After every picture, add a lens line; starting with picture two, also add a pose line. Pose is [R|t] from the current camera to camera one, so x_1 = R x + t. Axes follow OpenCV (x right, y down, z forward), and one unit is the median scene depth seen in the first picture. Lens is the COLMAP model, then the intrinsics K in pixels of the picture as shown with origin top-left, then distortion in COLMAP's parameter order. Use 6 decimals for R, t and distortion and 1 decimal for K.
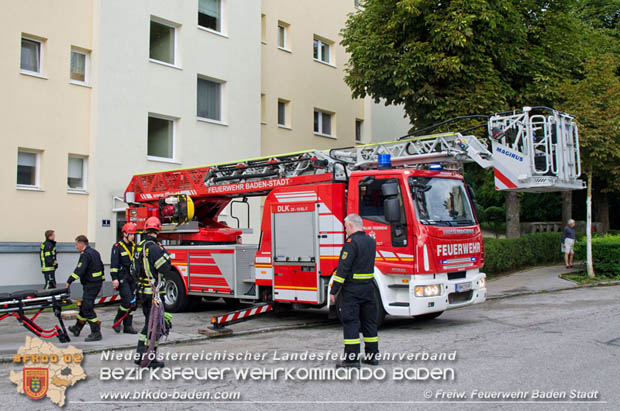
lens RADIAL K [[748.1, 0, 301.4], [0, 748.1, 205.8], [0, 0, 1]] dist [-0.047802, -0.022478]
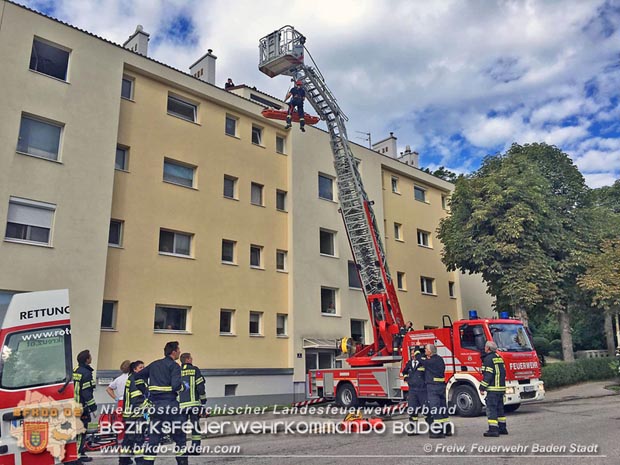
lens RADIAL K [[554.6, 0, 311.0], [0, 554.6, 228.5], [0, 0, 1]] dist [0.093704, -0.168234]
pose [[0.986020, -0.057886, -0.156246, -0.032704], [0.025048, 0.978553, -0.204468, 0.000836], [0.164731, 0.197696, 0.966323, -0.253824]]
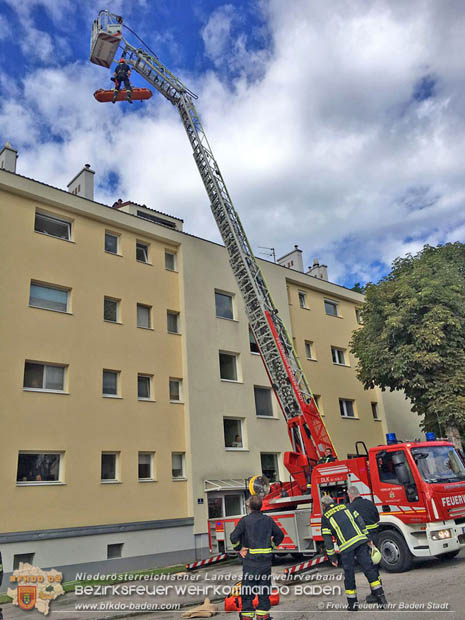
lens RADIAL K [[554.6, 0, 239.7], [0, 554.6, 294.4], [0, 0, 1]] dist [0.093704, -0.168234]
pose [[0.980696, -0.139647, -0.136872, 0.007893], [0.090525, 0.944689, -0.315225, -0.005798], [0.173322, 0.296750, 0.939095, -0.090893]]
